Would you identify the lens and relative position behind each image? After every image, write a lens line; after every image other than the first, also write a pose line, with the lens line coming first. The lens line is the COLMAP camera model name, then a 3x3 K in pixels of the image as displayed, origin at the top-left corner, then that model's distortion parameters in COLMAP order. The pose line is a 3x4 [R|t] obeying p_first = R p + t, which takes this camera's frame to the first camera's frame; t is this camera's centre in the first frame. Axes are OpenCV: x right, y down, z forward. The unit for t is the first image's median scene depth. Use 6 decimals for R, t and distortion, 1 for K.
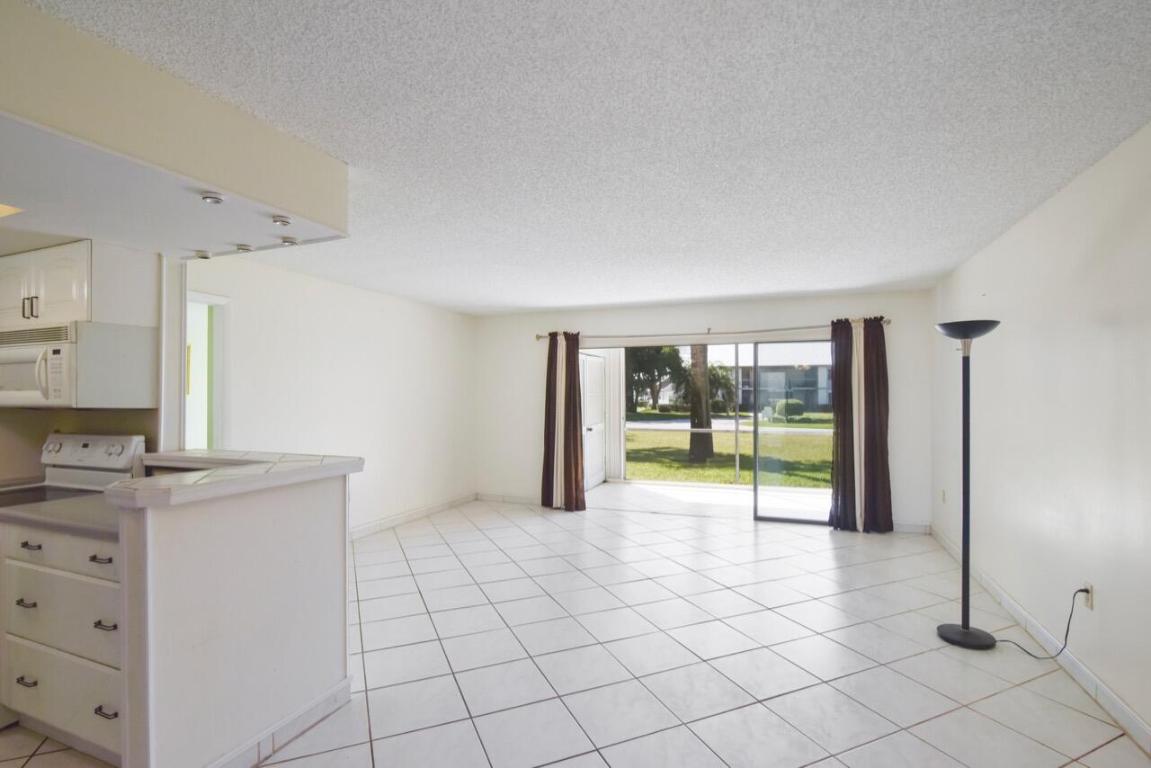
lens RADIAL K [[552.6, 0, 561.1], [0, 552.6, 391.8], [0, 0, 1]] dist [-0.001461, -0.000055]
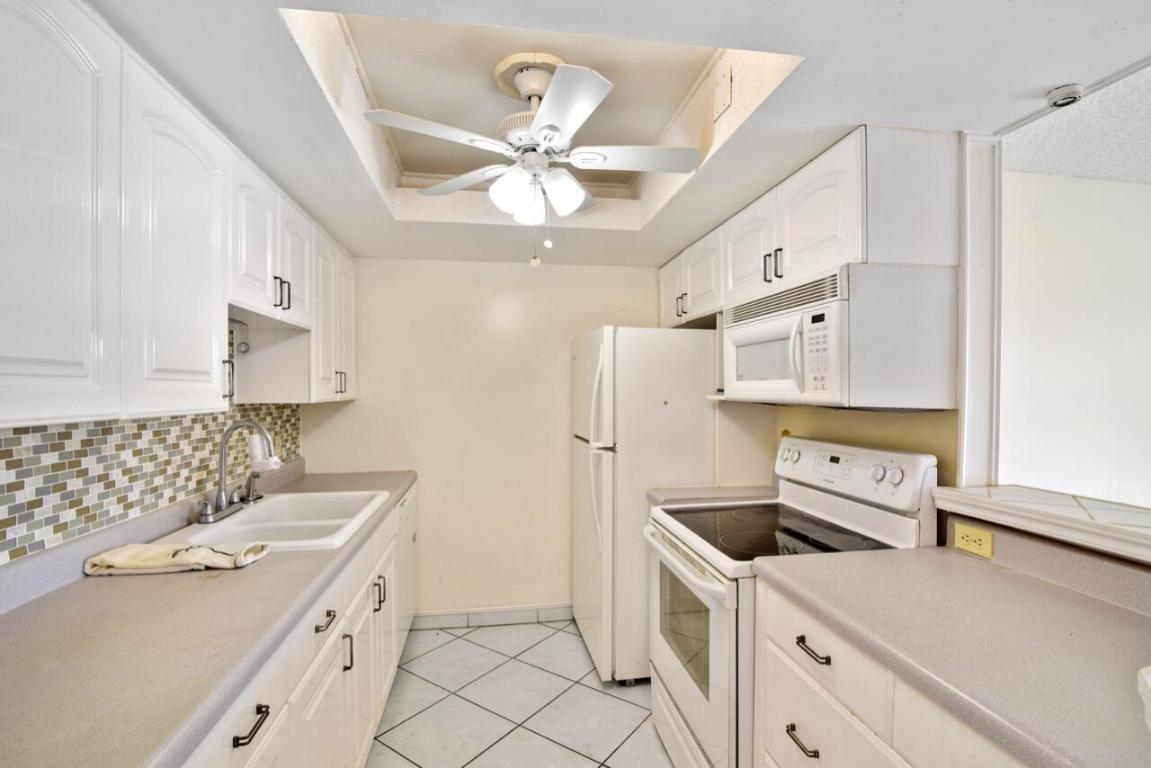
lens RADIAL K [[545.3, 0, 575.0], [0, 545.3, 395.8], [0, 0, 1]] dist [-0.018394, 0.000569]
pose [[0.530561, 0.013878, -0.847533, -0.447197], [0.006994, 0.999760, 0.020749, 0.002206], [0.847618, -0.016936, 0.530337, 0.359846]]
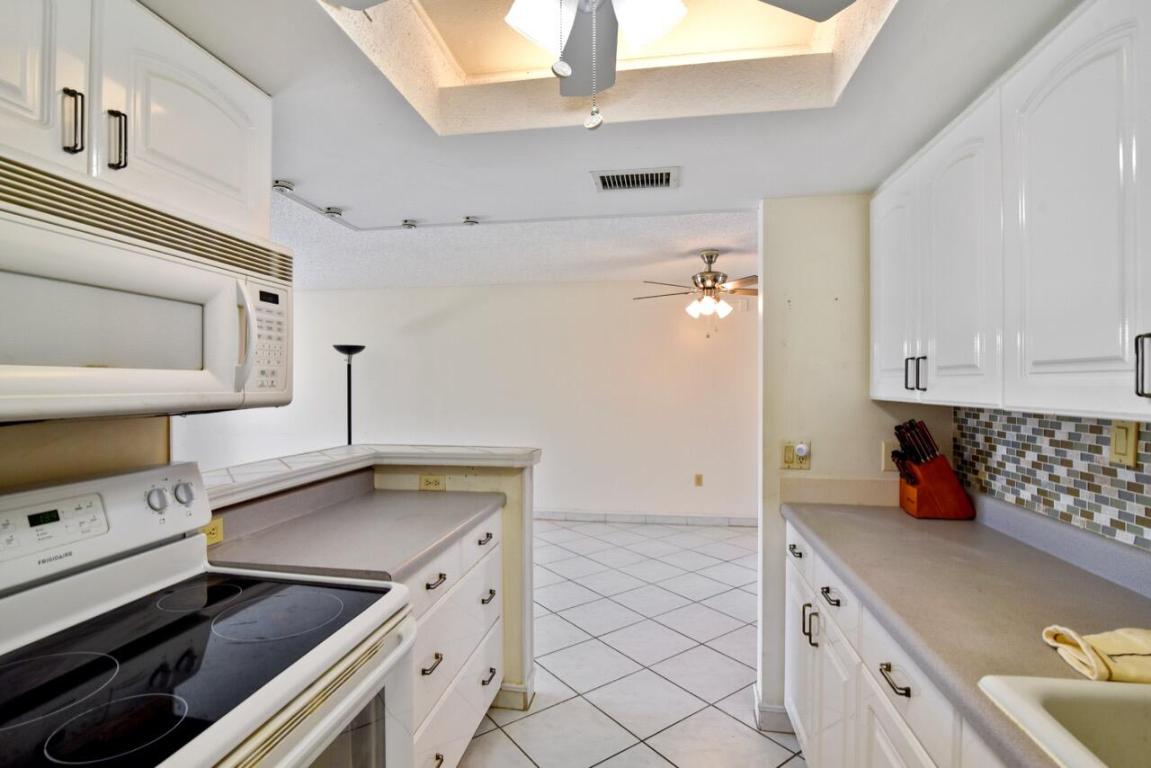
lens RADIAL K [[537.7, 0, 586.7], [0, 537.7, 385.0], [0, 0, 1]] dist [-0.022015, 0.000560]
pose [[-0.258602, 0.001530, 0.965983, -1.240961], [-0.006413, 0.999974, -0.003301, 0.007279], [-0.965963, -0.007049, -0.258586, 0.713300]]
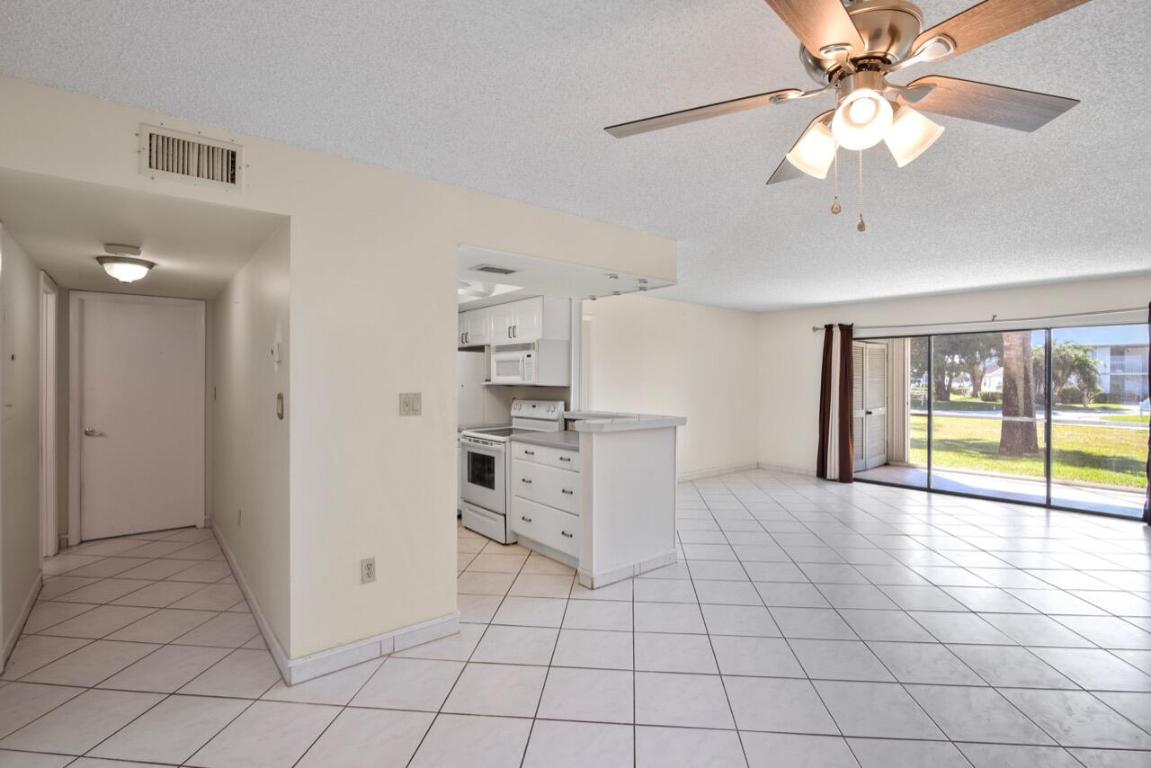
lens RADIAL K [[537.7, 0, 586.7], [0, 537.7, 385.0], [0, 0, 1]] dist [-0.022015, 0.000560]
pose [[0.893818, 0.010171, -0.448315, 0.083144], [-0.002826, 0.999851, 0.017051, -0.003134], [0.448422, -0.013974, 0.893713, -0.484275]]
